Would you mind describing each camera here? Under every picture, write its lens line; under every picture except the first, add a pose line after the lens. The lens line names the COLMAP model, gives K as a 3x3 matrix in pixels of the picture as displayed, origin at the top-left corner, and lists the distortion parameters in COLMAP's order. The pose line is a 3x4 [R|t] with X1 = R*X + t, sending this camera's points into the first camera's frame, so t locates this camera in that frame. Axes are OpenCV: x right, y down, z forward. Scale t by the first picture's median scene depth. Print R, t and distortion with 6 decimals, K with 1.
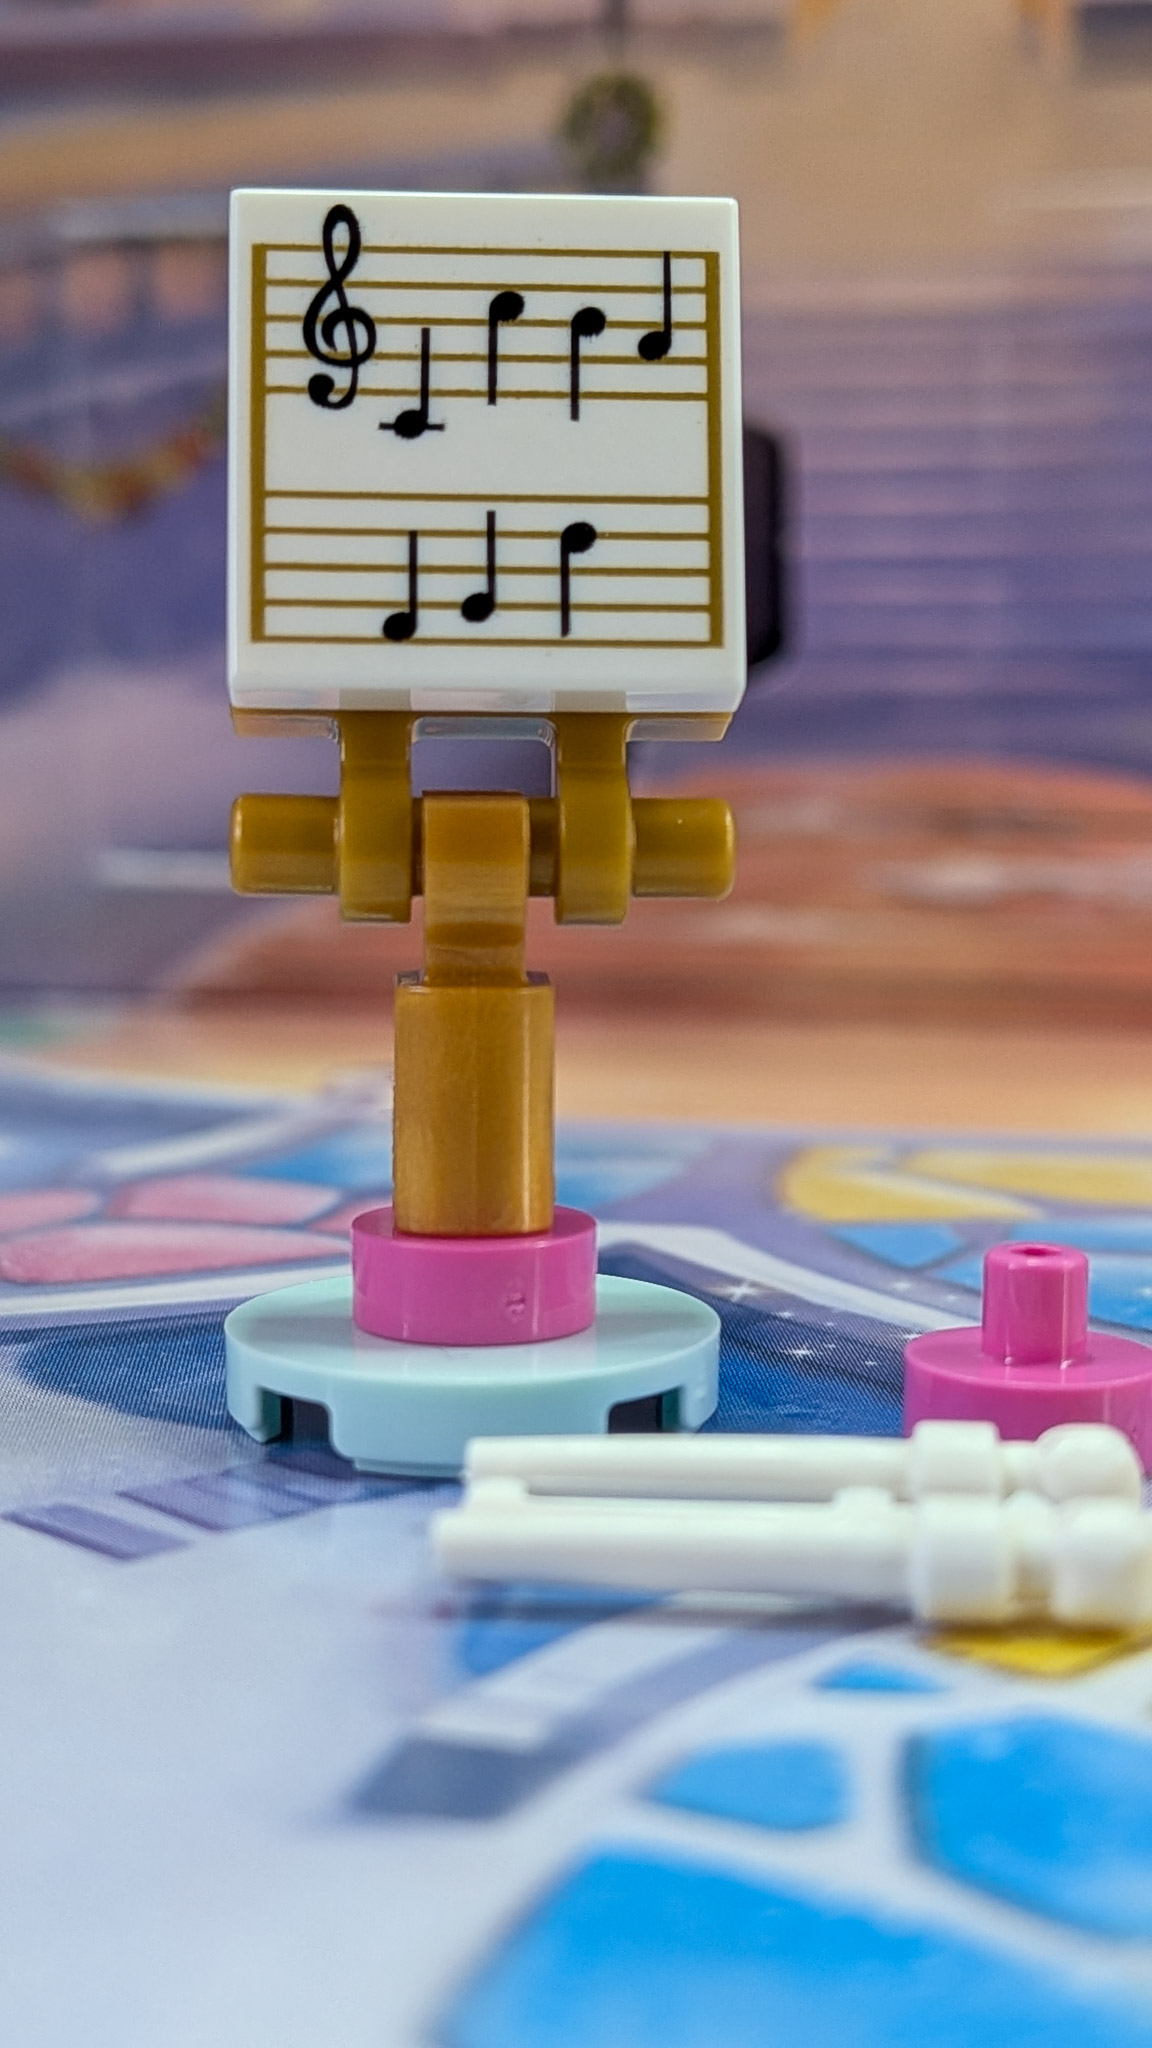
lens RADIAL K [[3322.0, 0, 562.1], [0, 3322.0, 1028.2], [0, 0, 1]] dist [0.124900, 0.000000]
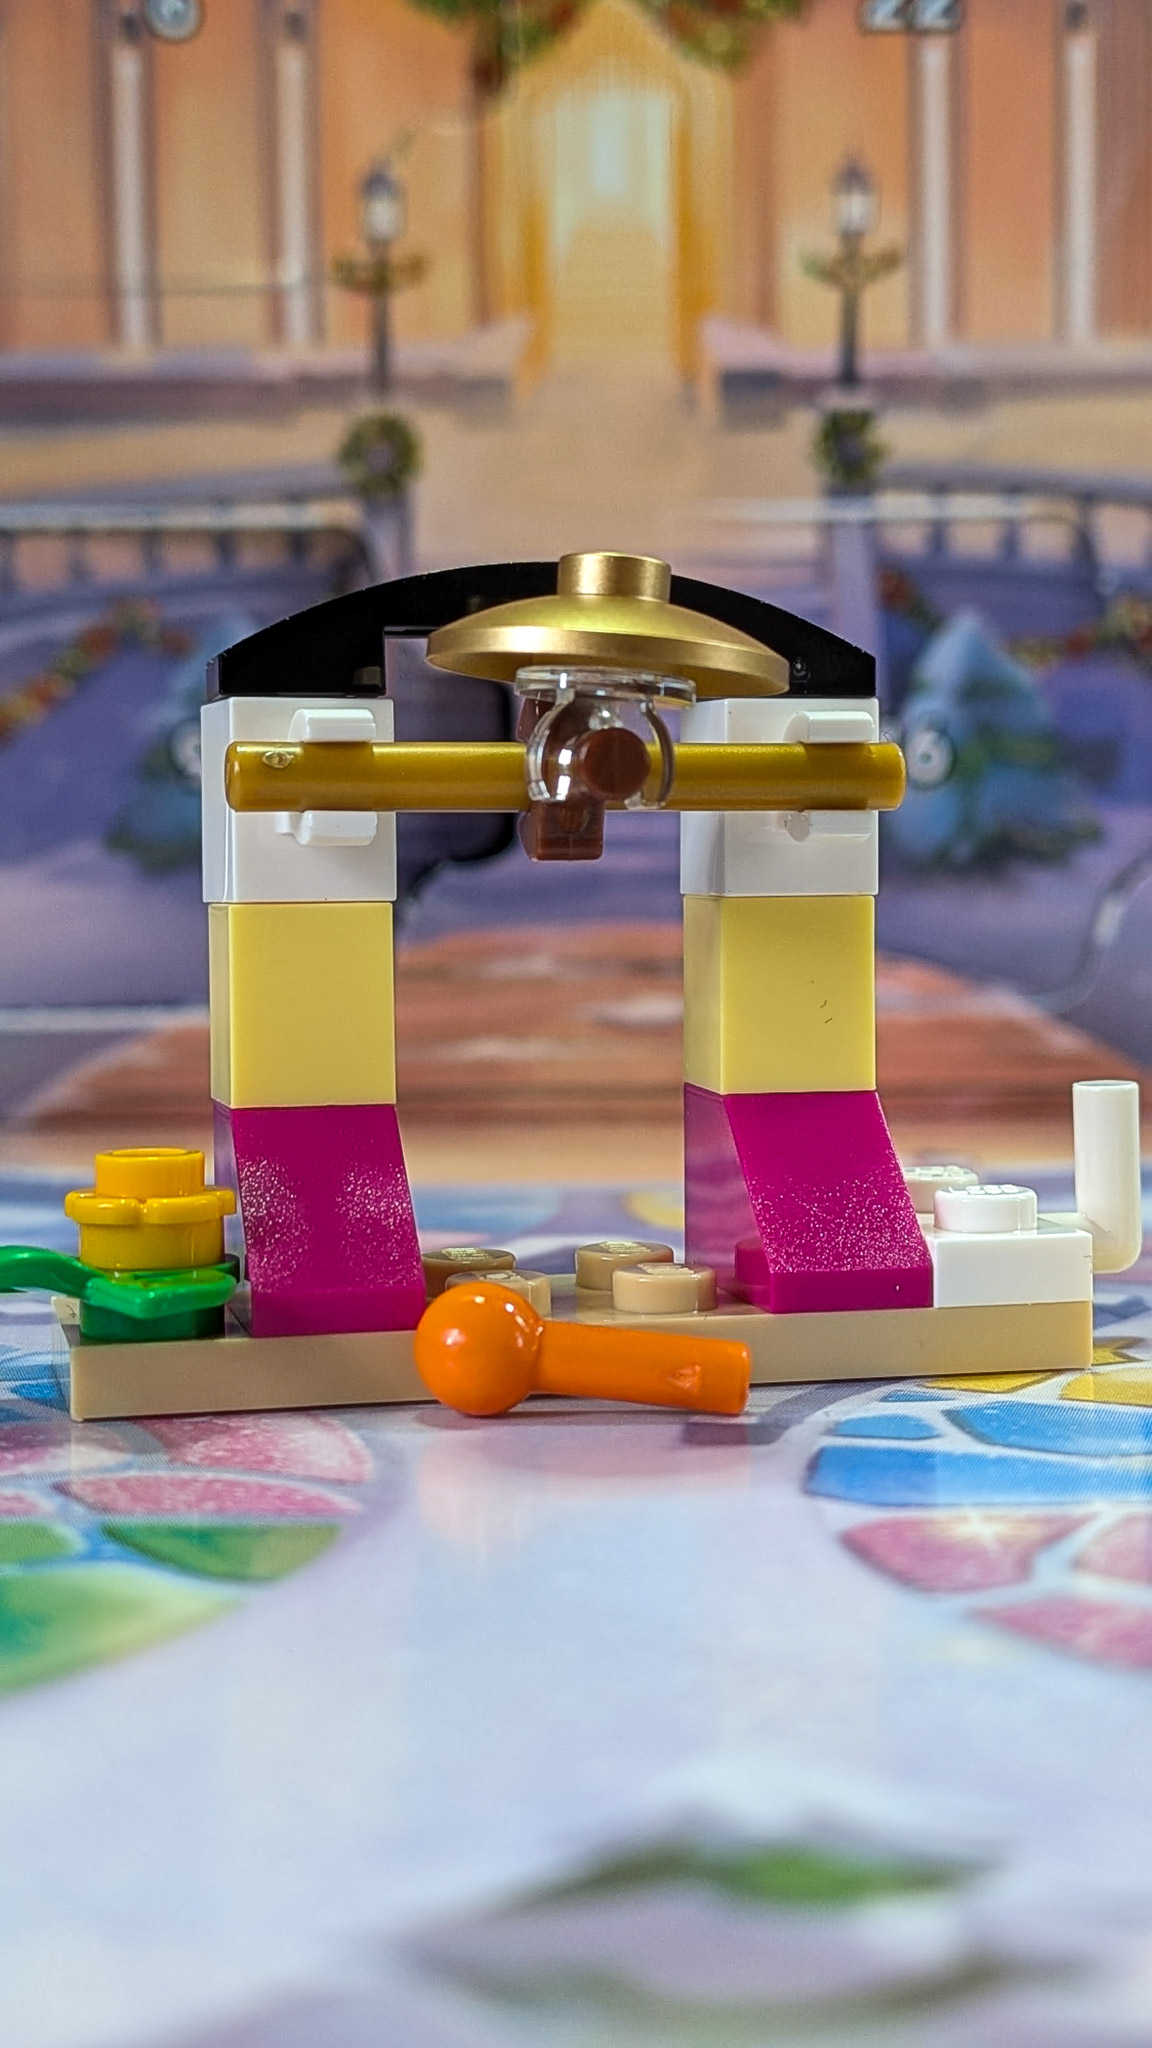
lens RADIAL K [[3322.0, 0, 585.7], [0, 3322.0, 1018.7], [0, 0, 1]] dist [0.124900, 0.000000]
pose [[0.980188, -0.023661, 0.196650, -0.171716], [0.035696, 0.997685, -0.057880, 0.035465], [-0.194825, 0.063753, 0.978764, -0.303671]]
